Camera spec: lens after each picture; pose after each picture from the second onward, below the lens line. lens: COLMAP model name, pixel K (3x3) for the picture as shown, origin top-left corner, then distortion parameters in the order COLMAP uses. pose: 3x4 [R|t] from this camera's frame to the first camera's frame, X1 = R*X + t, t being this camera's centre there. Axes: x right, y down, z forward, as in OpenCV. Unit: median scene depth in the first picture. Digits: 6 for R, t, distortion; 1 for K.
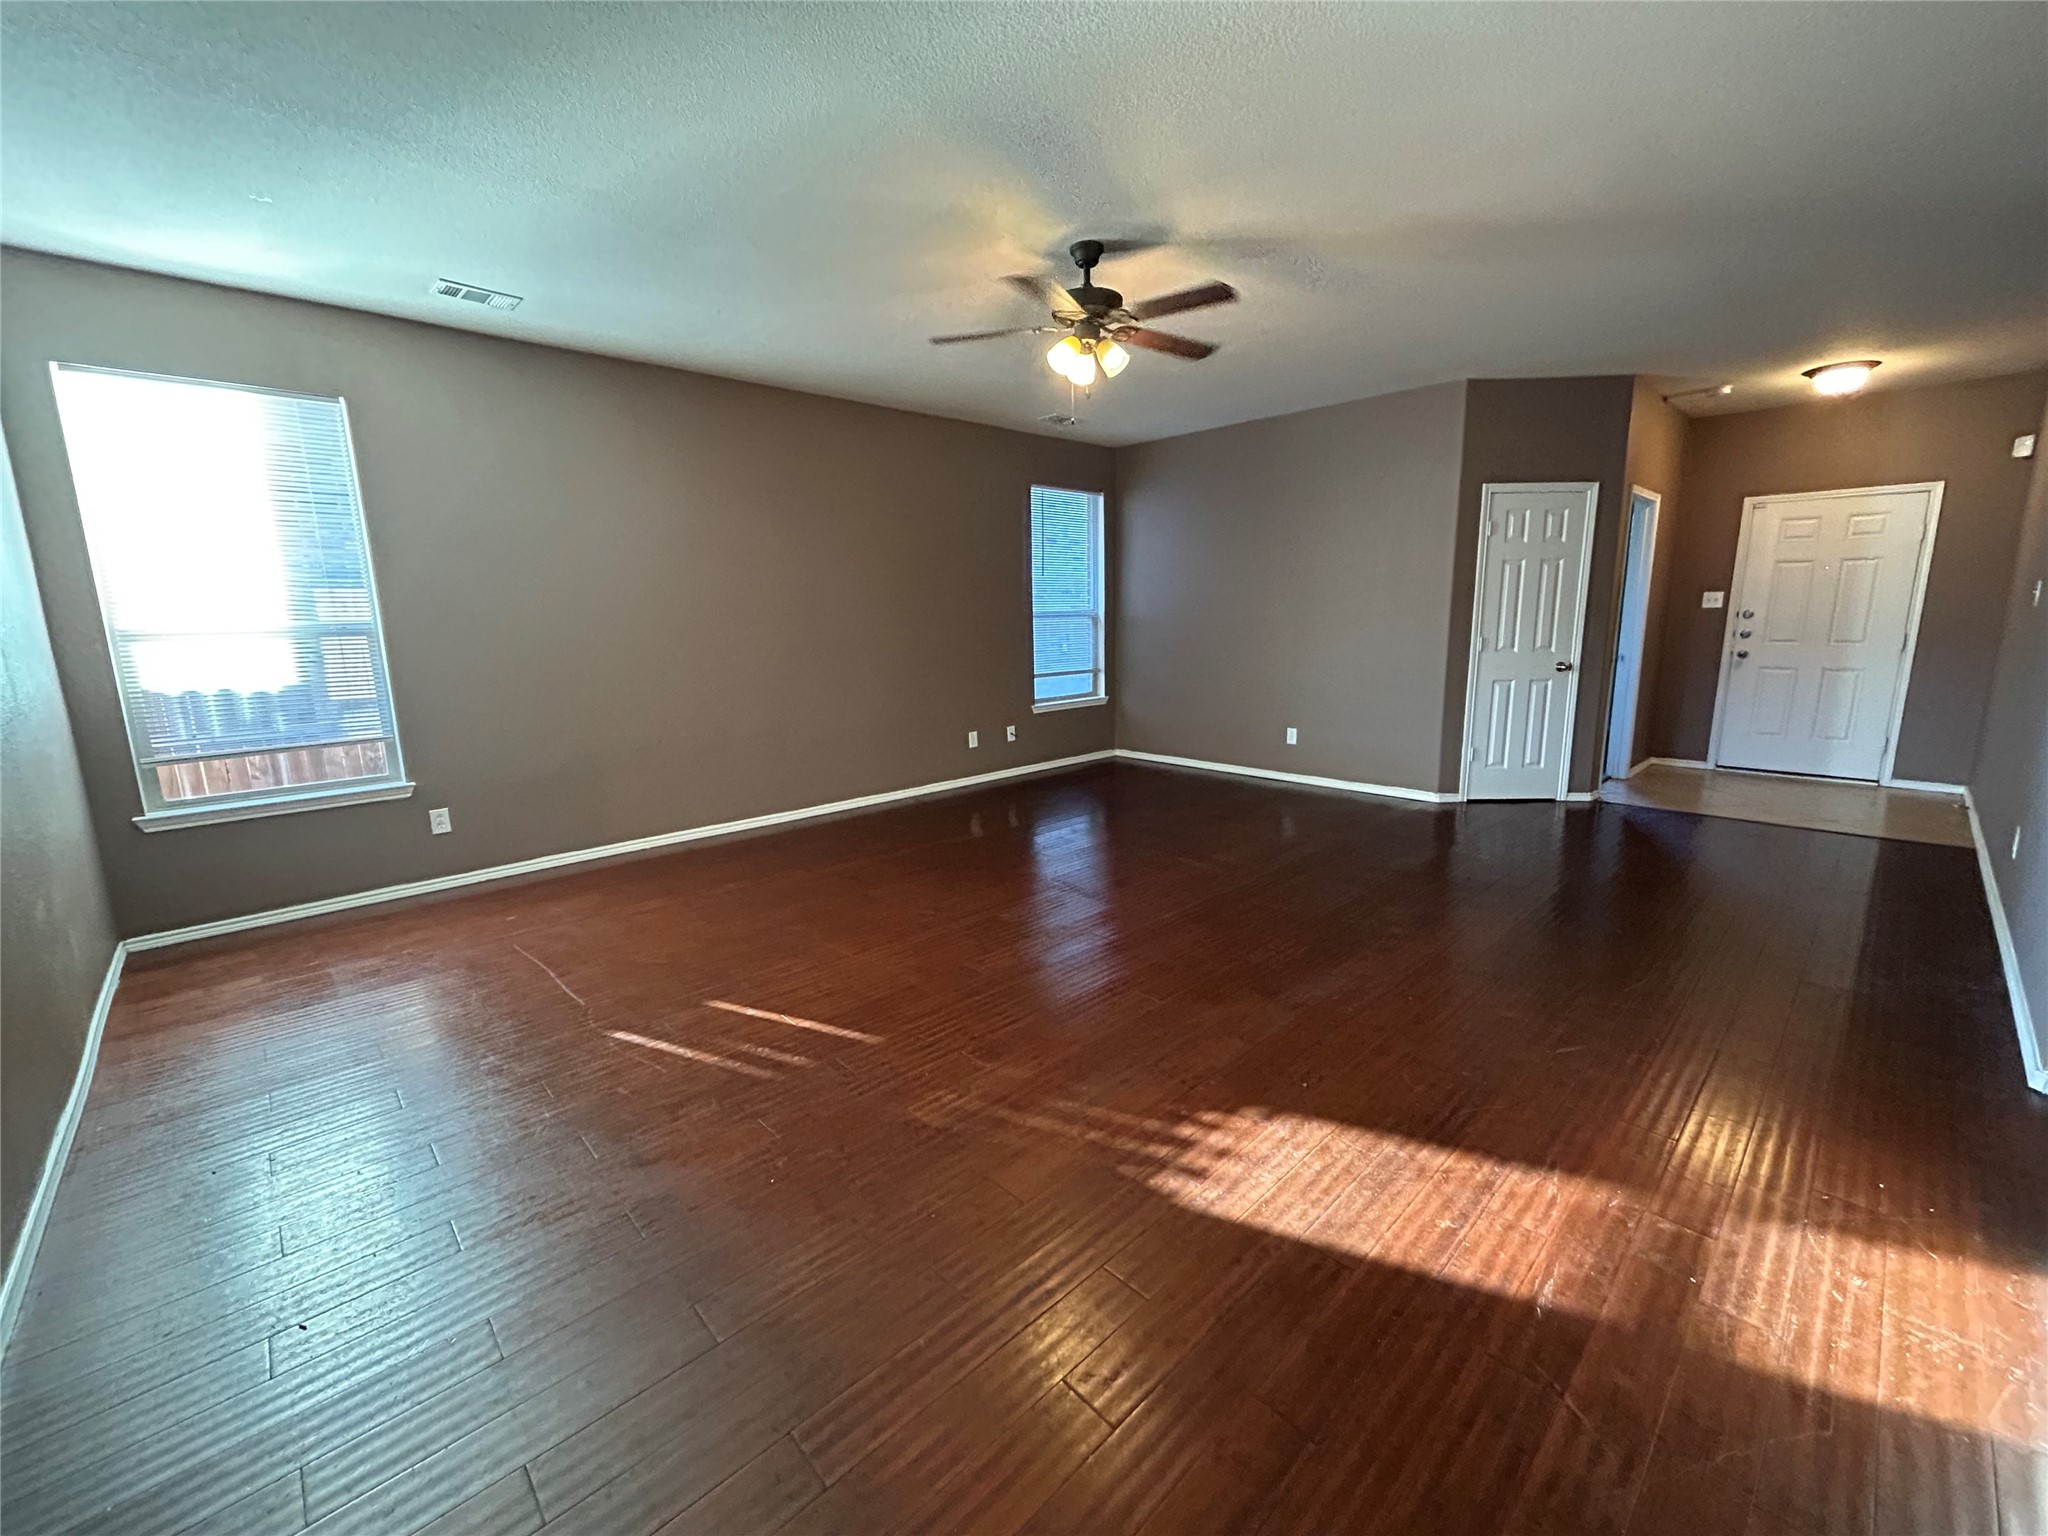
lens RADIAL K [[827.7, 0, 1021.6], [0, 827.7, 763.9], [0, 0, 1]] dist [0.011736, -0.000194]
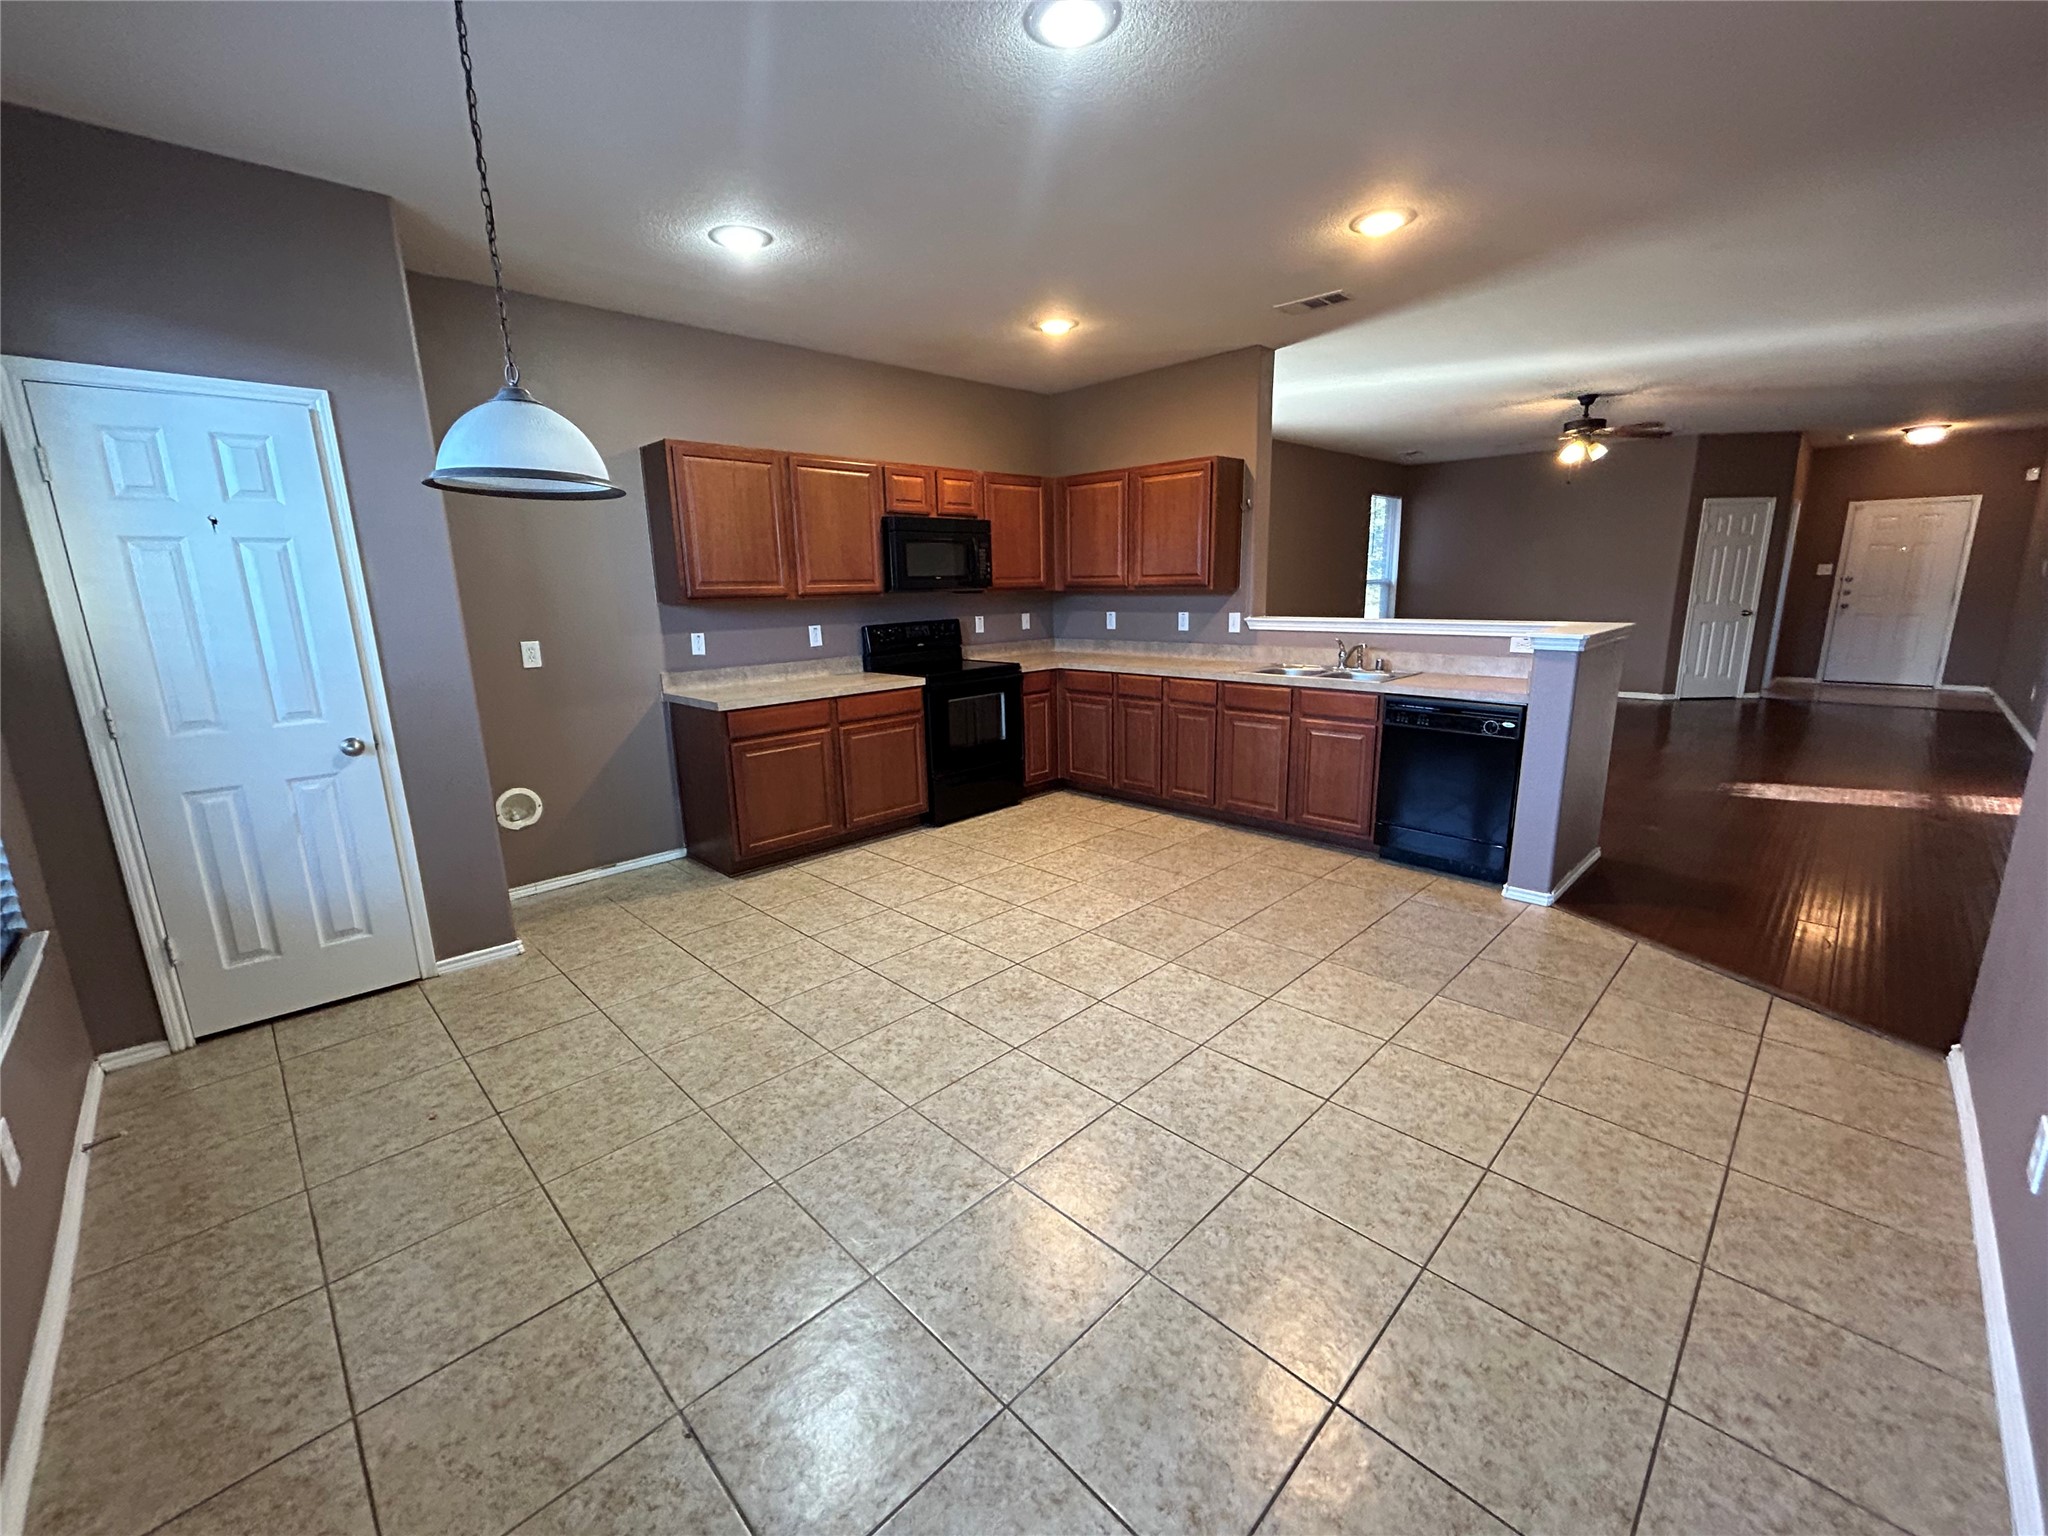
lens RADIAL K [[827.7, 0, 1024.7], [0, 827.7, 763.4], [0, 0, 1]] dist [0.011736, -0.000194]
pose [[0.999767, -0.008636, 0.019775, -0.828999], [0.007993, 0.999445, 0.032335, 0.118215], [-0.020043, -0.032170, 0.999281, -0.630418]]
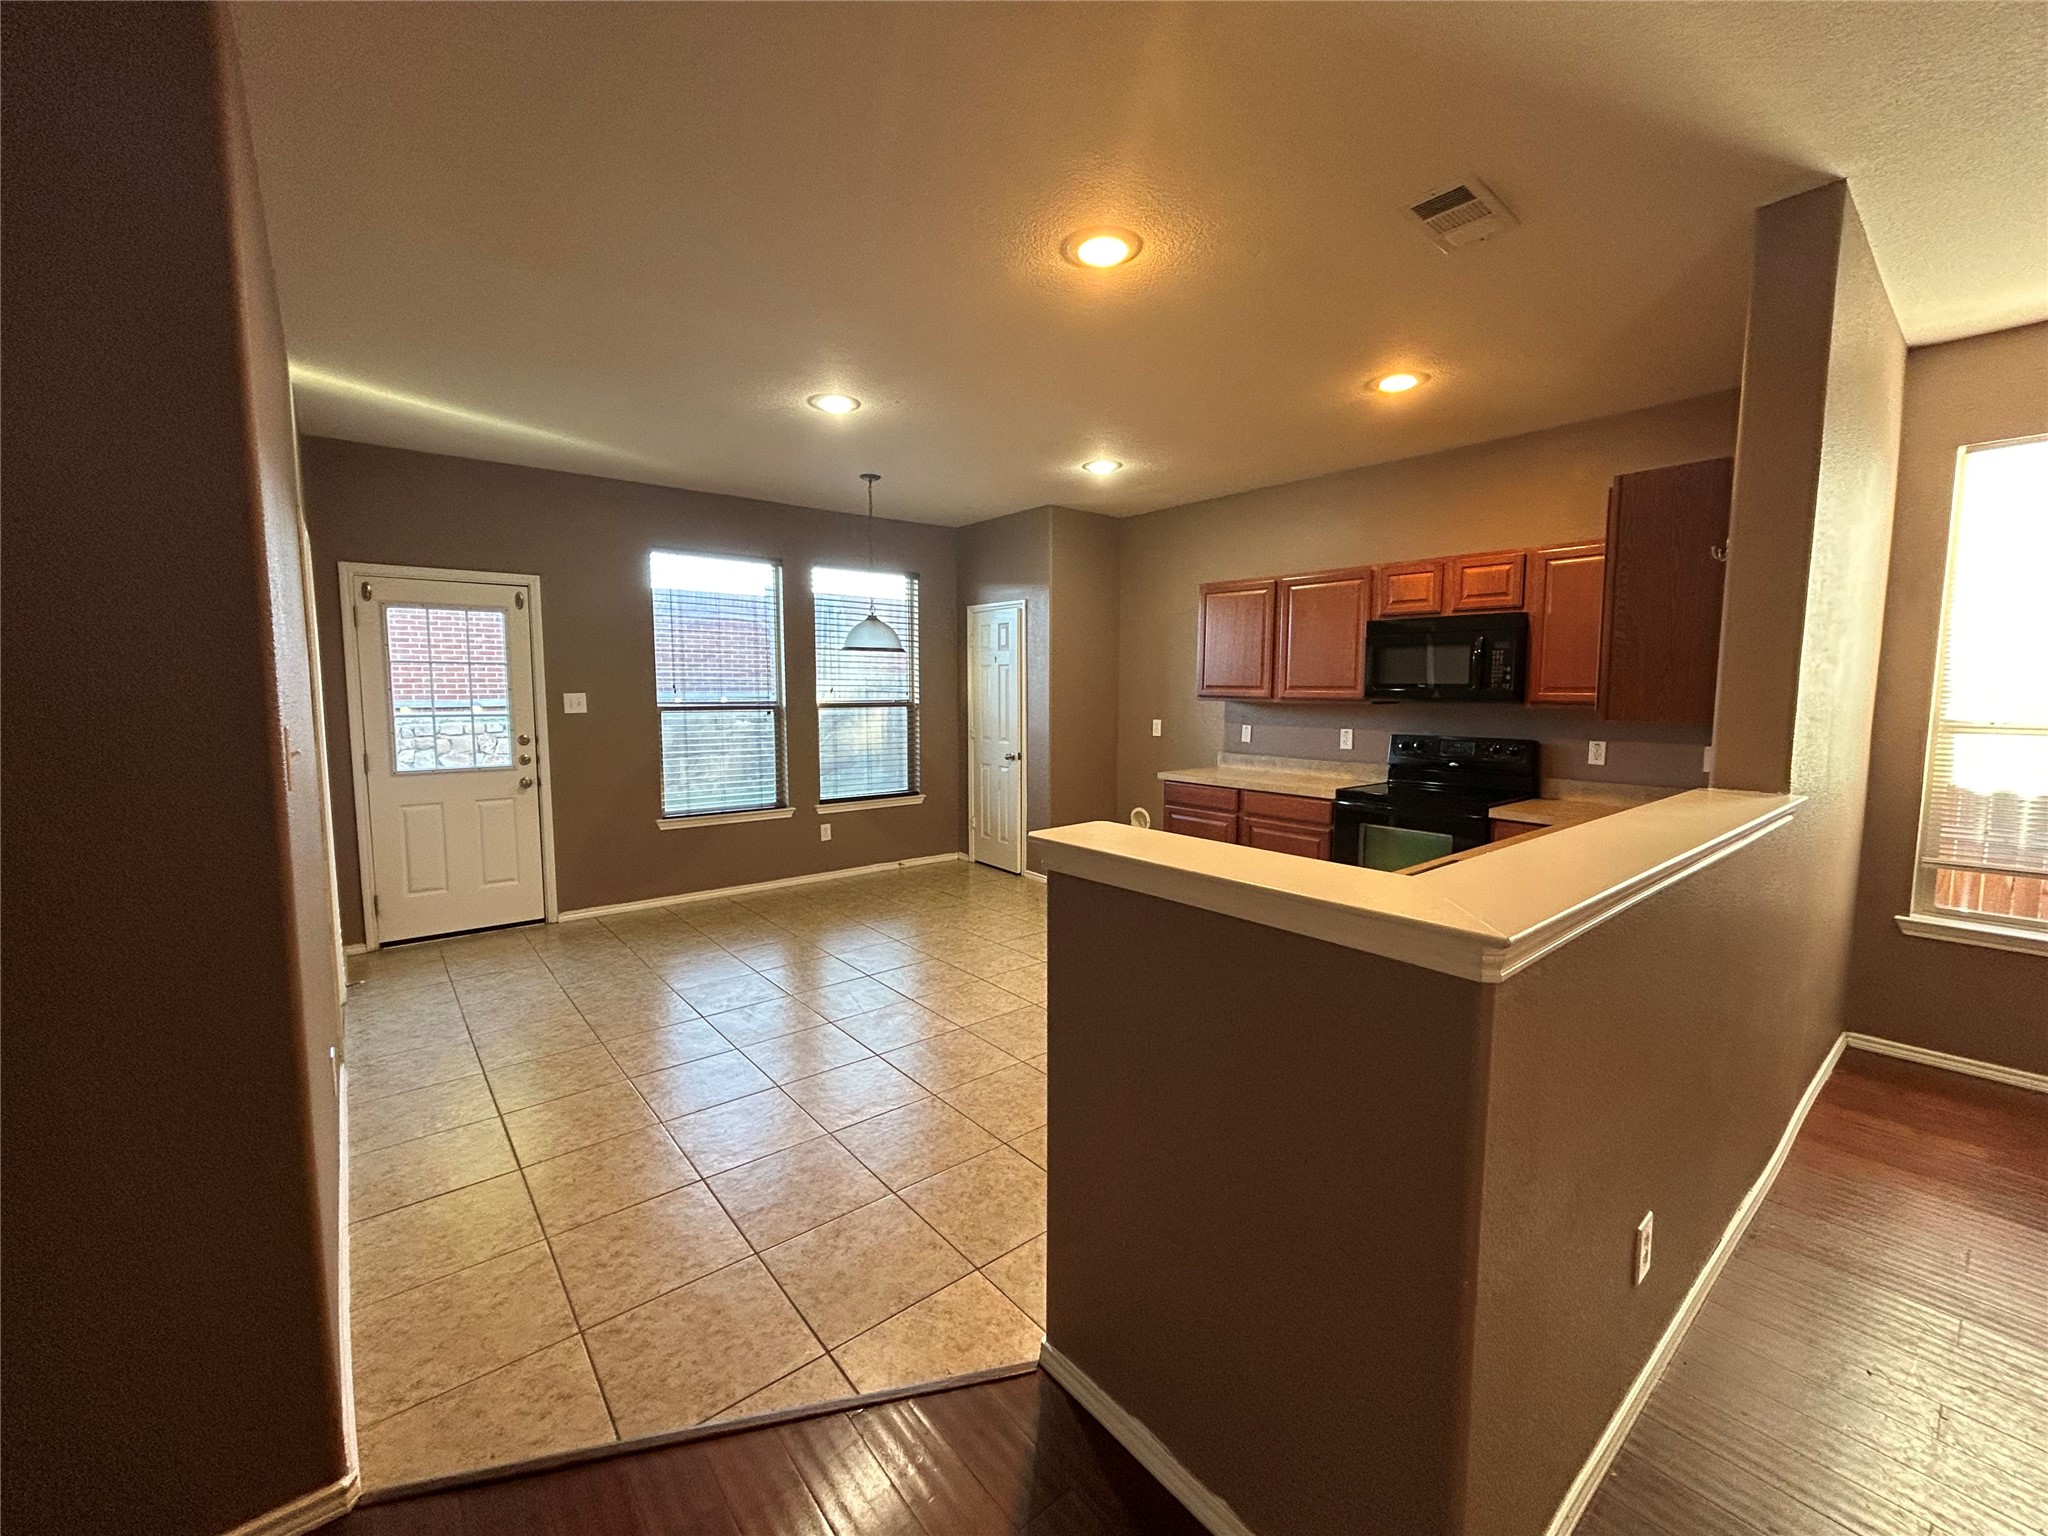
lens RADIAL K [[827.7, 0, 1019.6], [0, 827.7, 760.8], [0, 0, 1]] dist [0.011736, -0.000194]
pose [[-0.072841, 0.110439, -0.991210, -0.042619], [-0.185640, 0.974981, 0.122272, -0.025948], [0.979914, 0.192915, -0.050517, 0.026417]]
